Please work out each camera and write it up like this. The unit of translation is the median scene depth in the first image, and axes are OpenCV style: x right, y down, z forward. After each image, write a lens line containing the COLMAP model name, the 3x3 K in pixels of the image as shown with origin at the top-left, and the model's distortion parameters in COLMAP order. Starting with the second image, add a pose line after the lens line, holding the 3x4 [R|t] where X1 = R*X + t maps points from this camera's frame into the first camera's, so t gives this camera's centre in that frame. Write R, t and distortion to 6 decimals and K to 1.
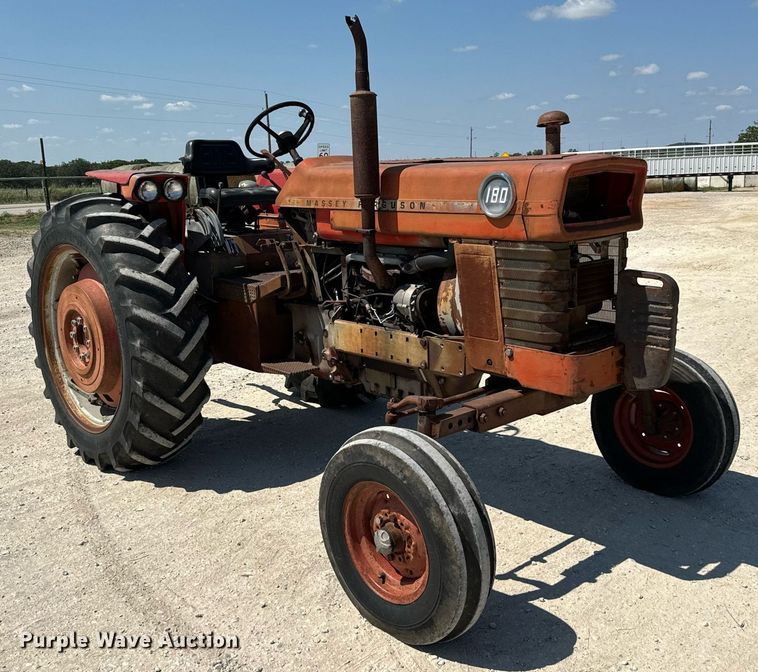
lens RADIAL K [[833.9, 0, 378.5], [0, 833.9, 317.6], [0, 0, 1]] dist [0.149251, -0.330210]
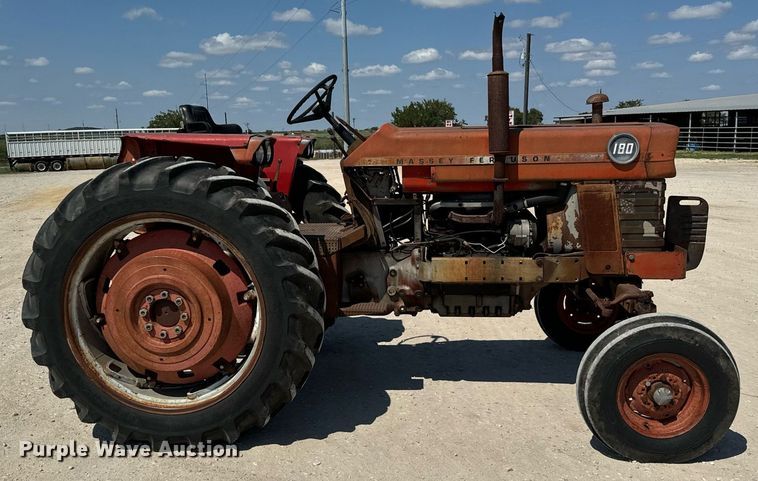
lens RADIAL K [[715.5, 0, 379.0], [0, 715.5, 240.5], [0, 0, 1]] dist [0.171754, -0.364670]
pose [[0.736504, -0.086065, 0.670935, -0.887156], [0.119899, 0.992777, -0.004267, -0.029691], [-0.665722, 0.083587, 0.741504, 0.318780]]
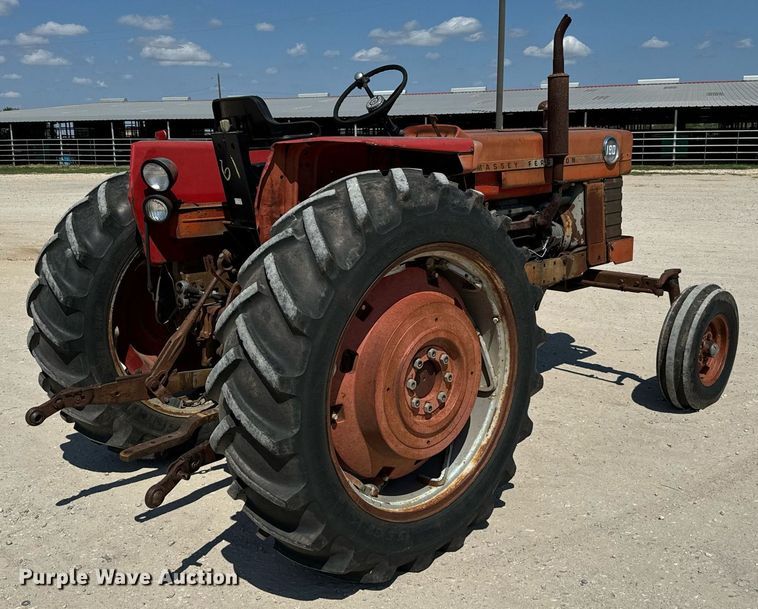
lens RADIAL K [[794.8, 0, 387.1], [0, 794.8, 277.3], [0, 0, 1]] dist [0.150333, -0.260571]
pose [[-0.036974, -0.151184, 0.987814, -1.231646], [0.200825, 0.967199, 0.155546, -0.205981], [-0.978929, 0.204129, -0.005399, 1.289294]]
